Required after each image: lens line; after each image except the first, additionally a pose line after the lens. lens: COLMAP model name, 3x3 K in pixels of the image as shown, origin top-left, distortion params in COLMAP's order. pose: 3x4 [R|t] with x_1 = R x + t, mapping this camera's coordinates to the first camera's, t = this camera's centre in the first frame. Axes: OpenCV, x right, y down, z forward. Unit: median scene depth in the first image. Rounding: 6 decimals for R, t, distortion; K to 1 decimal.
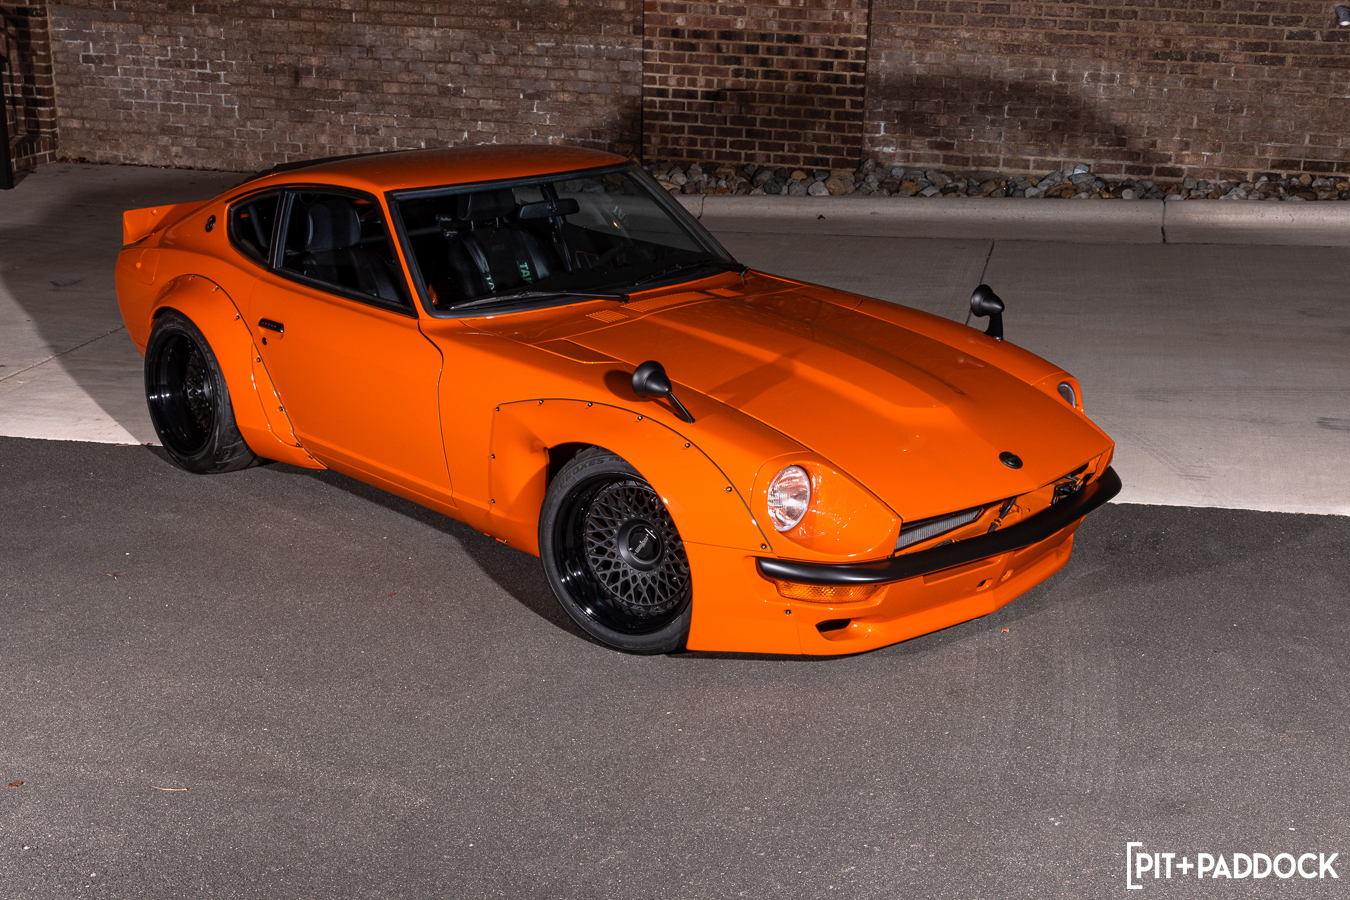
lens RADIAL K [[1710.5, 0, 678.1], [0, 1710.5, 452.8], [0, 0, 1]] dist [0.006209, 0.000000]
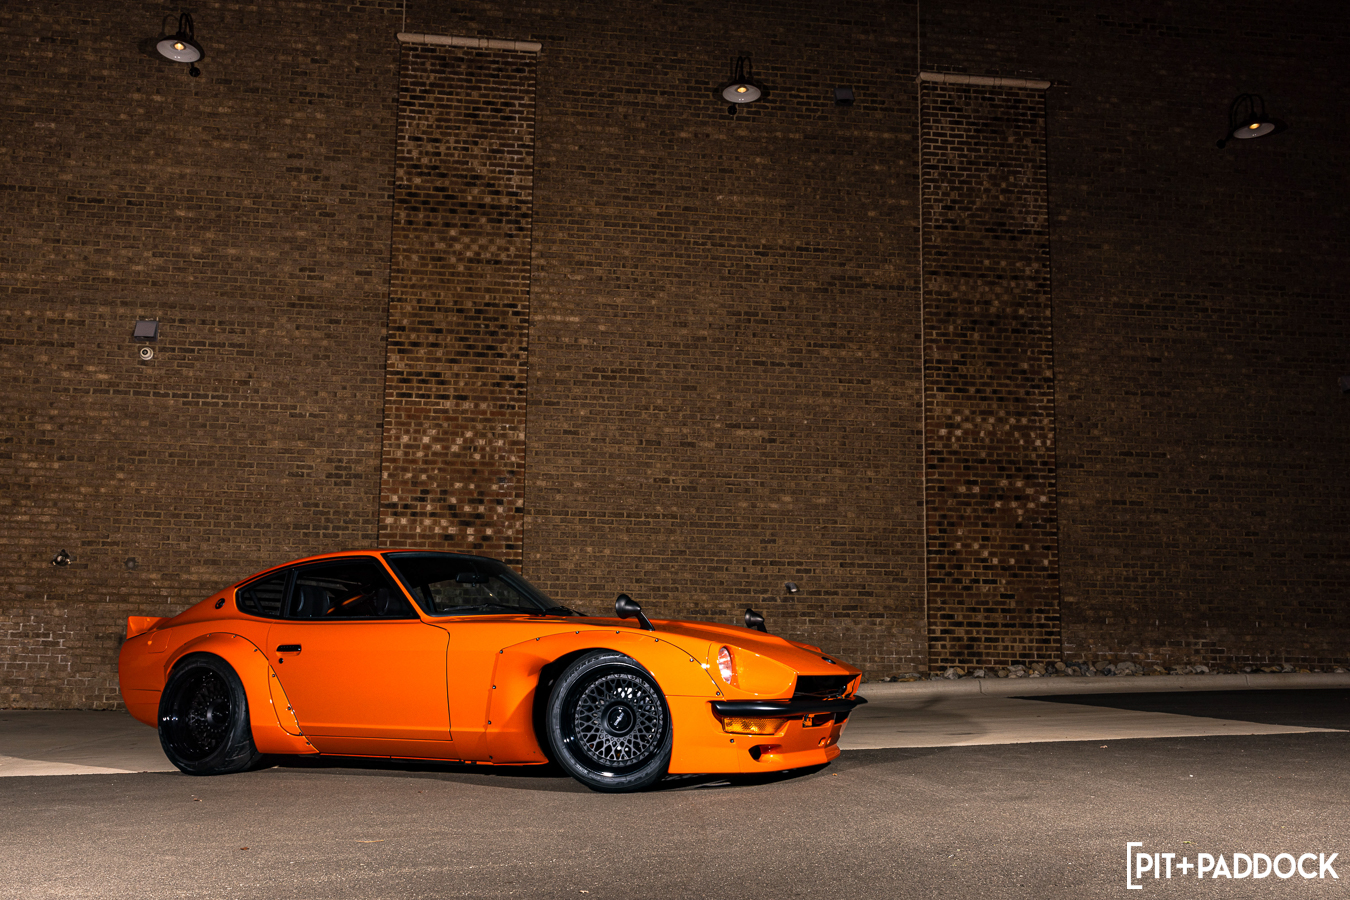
lens RADIAL K [[1078.4, 0, 669.7], [0, 1078.4, 446.6], [0, 0, 1]] dist [-0.003719, 0.000690]
pose [[0.949941, 0.041128, 0.309709, -0.080506], [0.097975, 0.902079, -0.420302, 0.068414], [-0.296668, 0.429606, 0.852893, 0.018129]]
